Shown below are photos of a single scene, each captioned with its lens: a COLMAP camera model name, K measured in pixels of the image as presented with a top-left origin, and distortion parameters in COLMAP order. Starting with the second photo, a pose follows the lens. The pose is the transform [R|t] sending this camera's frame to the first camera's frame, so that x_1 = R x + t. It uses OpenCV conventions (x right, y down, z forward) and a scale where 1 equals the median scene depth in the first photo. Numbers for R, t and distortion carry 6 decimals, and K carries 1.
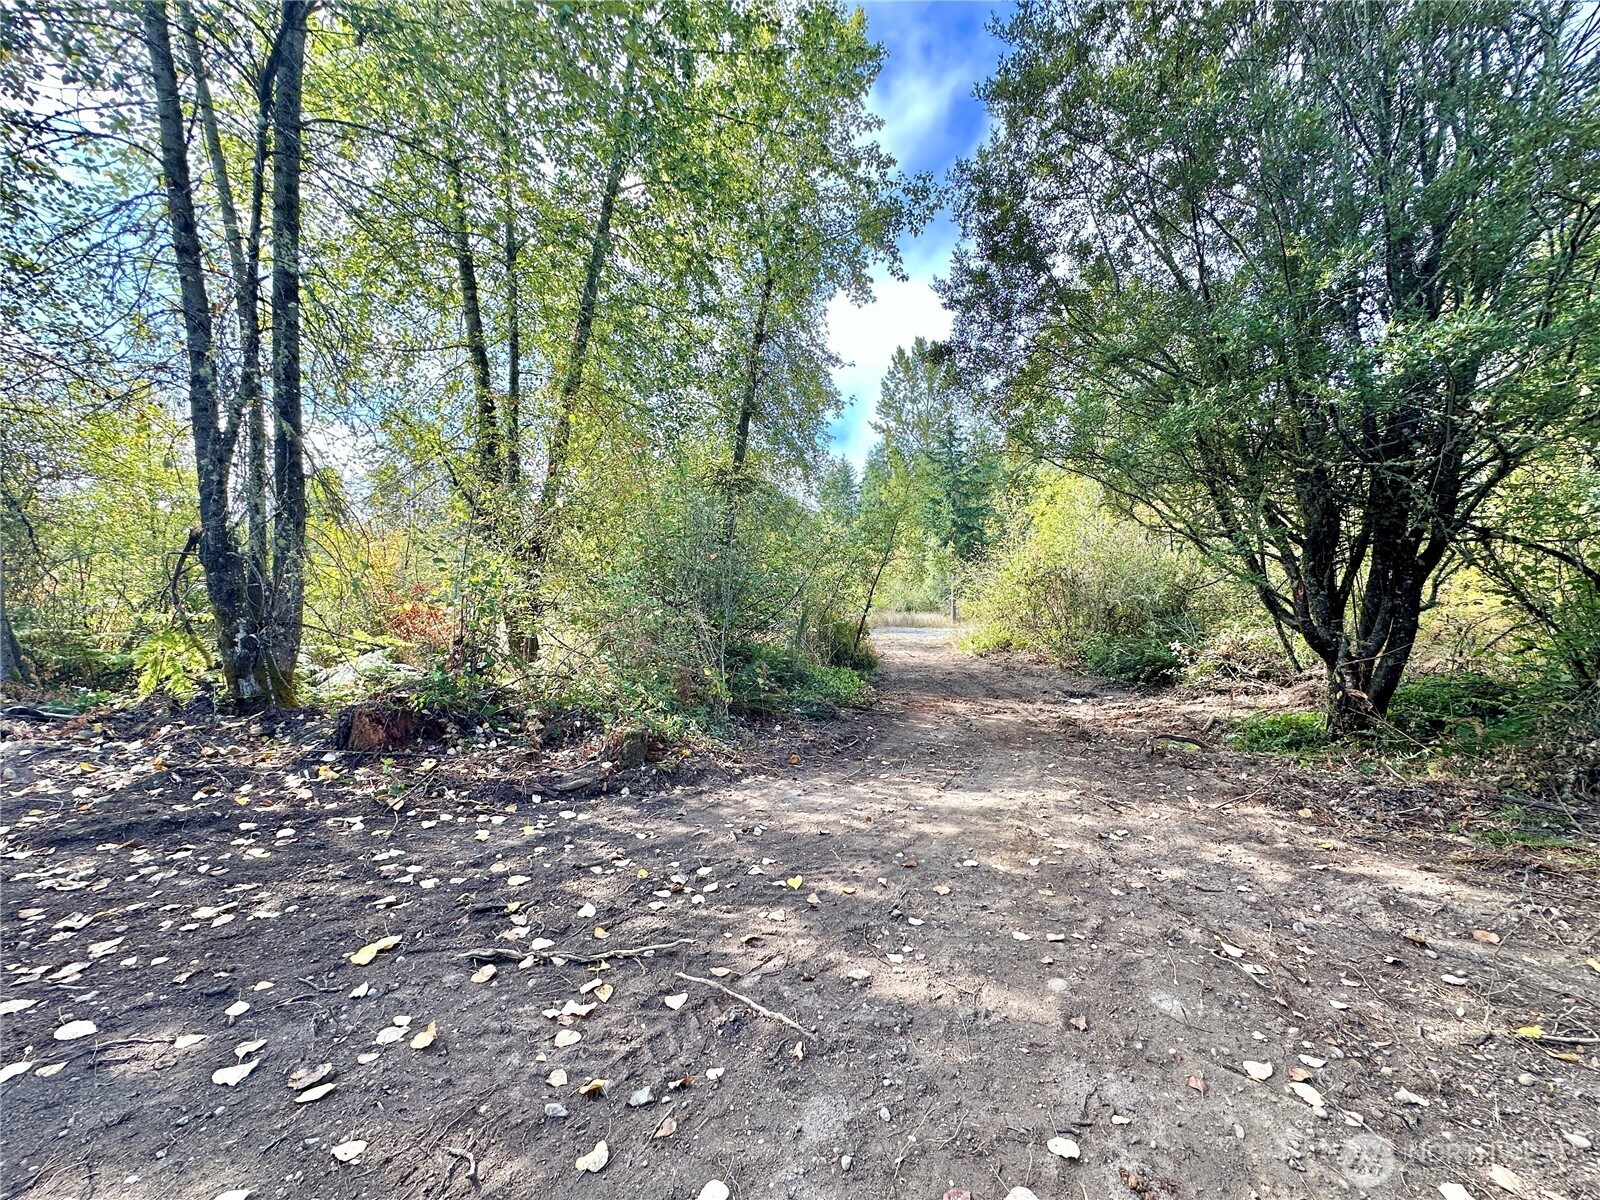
lens RADIAL K [[639.3, 0, 800.0], [0, 639.3, 600.0], [0, 0, 1]] dist [-0.003263, 0.000208]
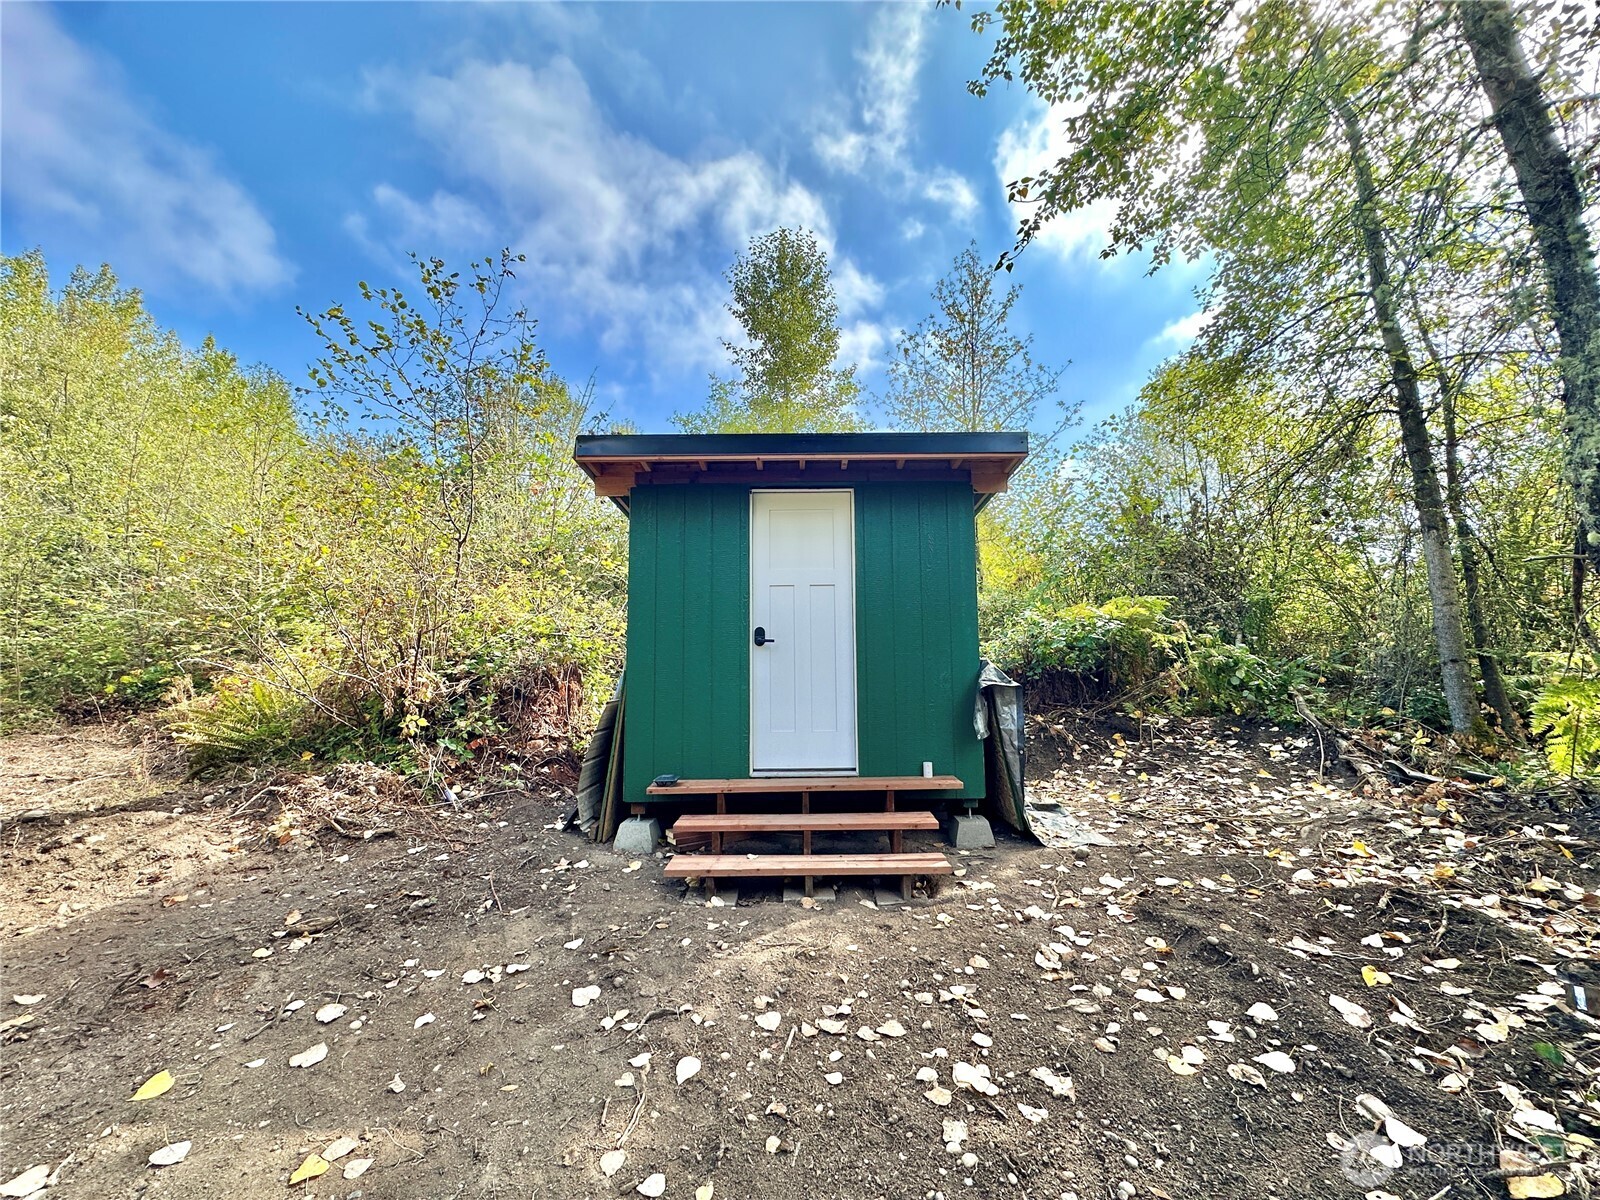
lens RADIAL K [[636.3, 0, 800.0], [0, 636.3, 600.0], [0, 0, 1]] dist [-0.001134, 0.000063]
pose [[-0.405092, -0.082187, -0.910574, -0.084769], [0.022542, 0.994751, -0.099814, 0.016386], [0.913998, -0.060960, -0.401113, 0.569545]]
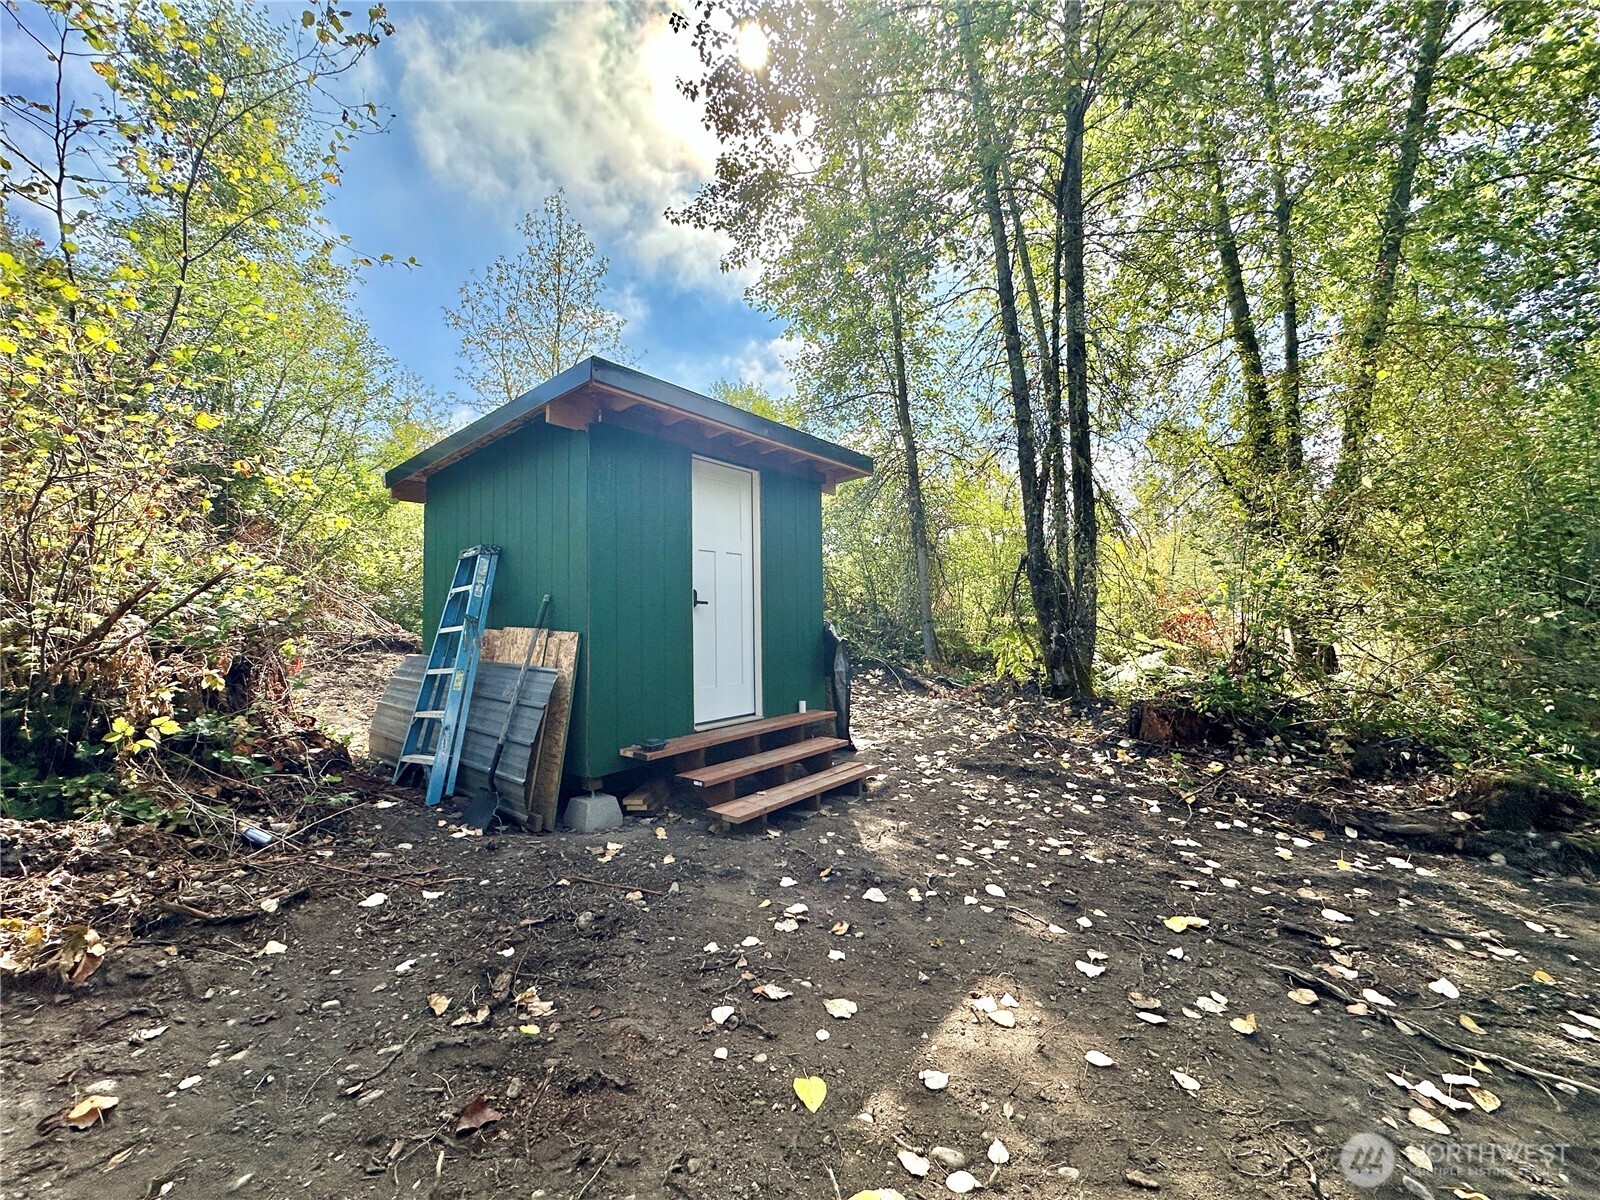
lens RADIAL K [[639.3, 0, 800.0], [0, 639.3, 600.0], [0, 0, 1]] dist [-0.003263, 0.000208]
pose [[0.472553, -0.025737, -0.880926, -0.000879], [0.018374, 0.999644, -0.019349, 0.002259], [0.881111, -0.007043, 0.472858, -0.042335]]
